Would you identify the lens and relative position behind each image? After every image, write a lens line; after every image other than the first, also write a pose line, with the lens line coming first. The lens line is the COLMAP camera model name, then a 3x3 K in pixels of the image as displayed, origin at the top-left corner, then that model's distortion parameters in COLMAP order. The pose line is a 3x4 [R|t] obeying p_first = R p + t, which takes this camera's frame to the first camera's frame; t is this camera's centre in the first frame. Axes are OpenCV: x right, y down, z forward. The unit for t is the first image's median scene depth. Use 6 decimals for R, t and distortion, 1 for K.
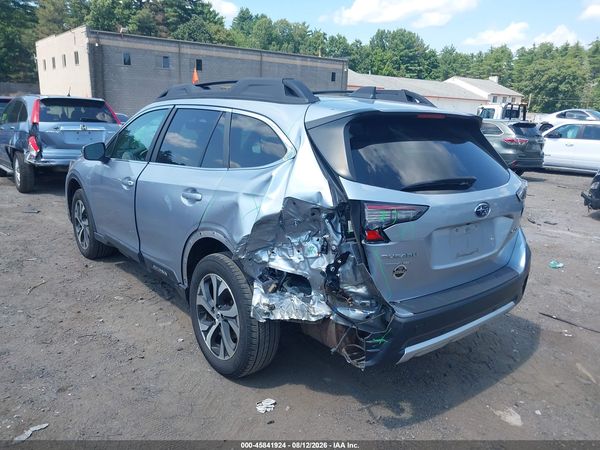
lens RADIAL K [[484.4, 0, 302.8], [0, 484.4, 227.8], [0, 0, 1]] dist [-0.000899, 0.001507]
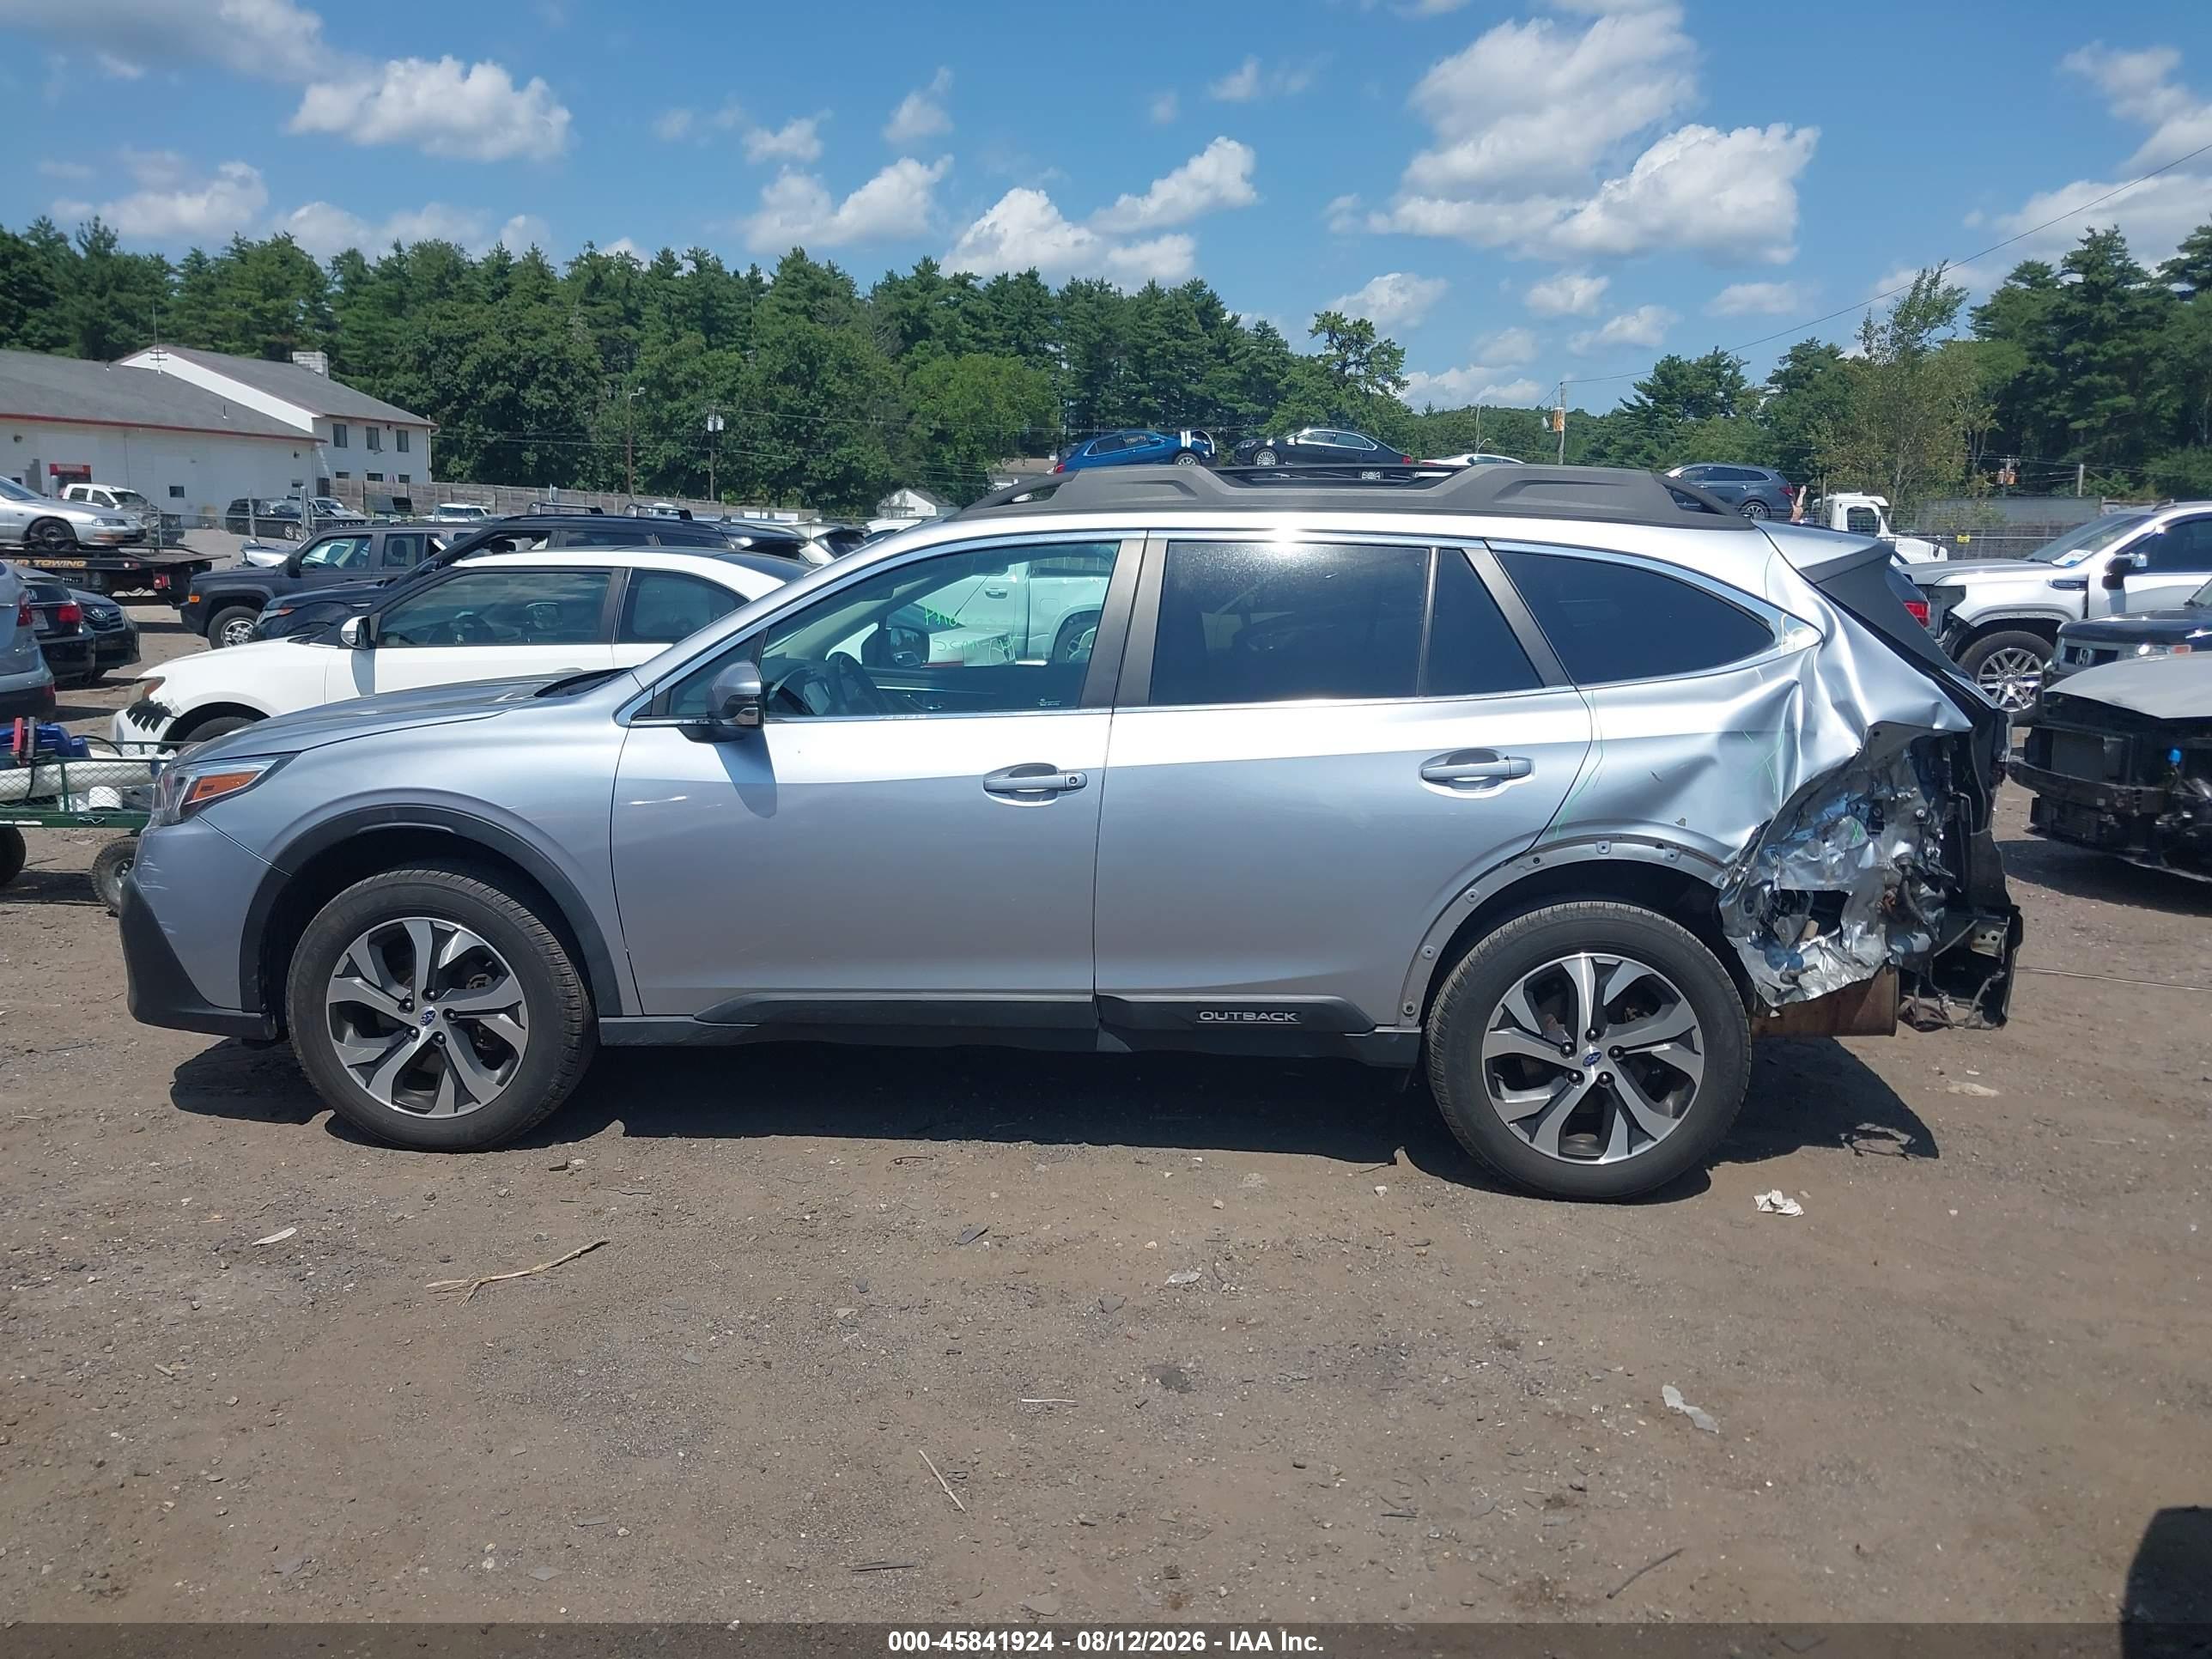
lens RADIAL K [[1785.8, 0, 1116.3], [0, 1785.8, 839.8], [0, 0, 1]] dist [-0.000899, 0.001507]
pose [[0.657651, -0.154352, 0.737341, -1.169944], [0.178477, 0.982842, 0.046556, -0.103969], [-0.731875, 0.100981, 0.673915, 0.217363]]
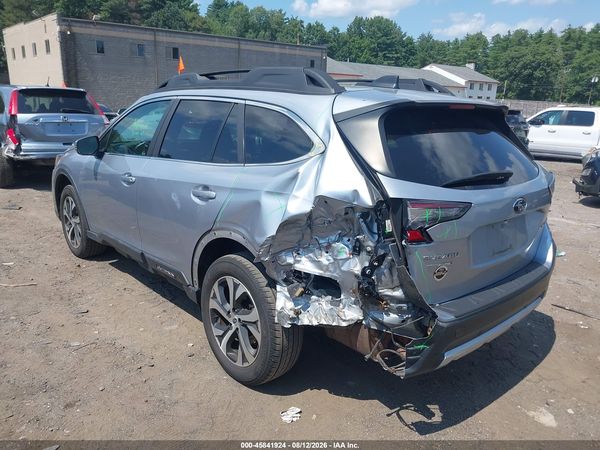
lens RADIAL K [[482.4, 0, 303.2], [0, 482.4, 224.4], [0, 0, 1]] dist [0.005887, -0.002629]
pose [[0.998837, -0.019500, 0.044090, -0.067142], [0.018741, 0.999670, 0.017555, -0.016193], [-0.044418, -0.016708, 0.998873, 0.048959]]
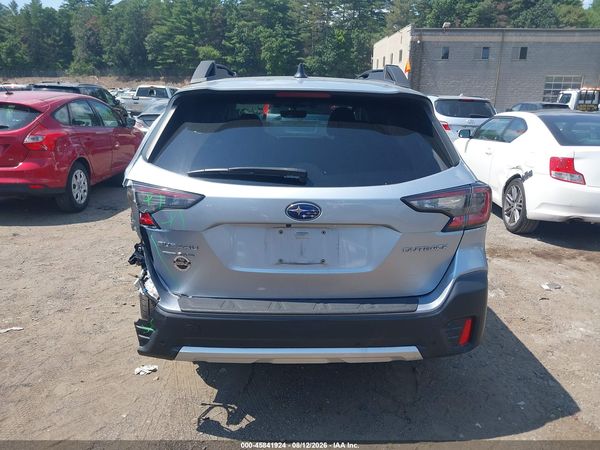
lens RADIAL K [[482.4, 0, 303.2], [0, 482.4, 224.4], [0, 0, 1]] dist [0.005887, -0.002629]
pose [[0.789459, 0.132728, -0.599281, 0.638359], [-0.128906, 0.990418, 0.049543, -0.040981], [0.600115, 0.038139, 0.799004, 0.269710]]
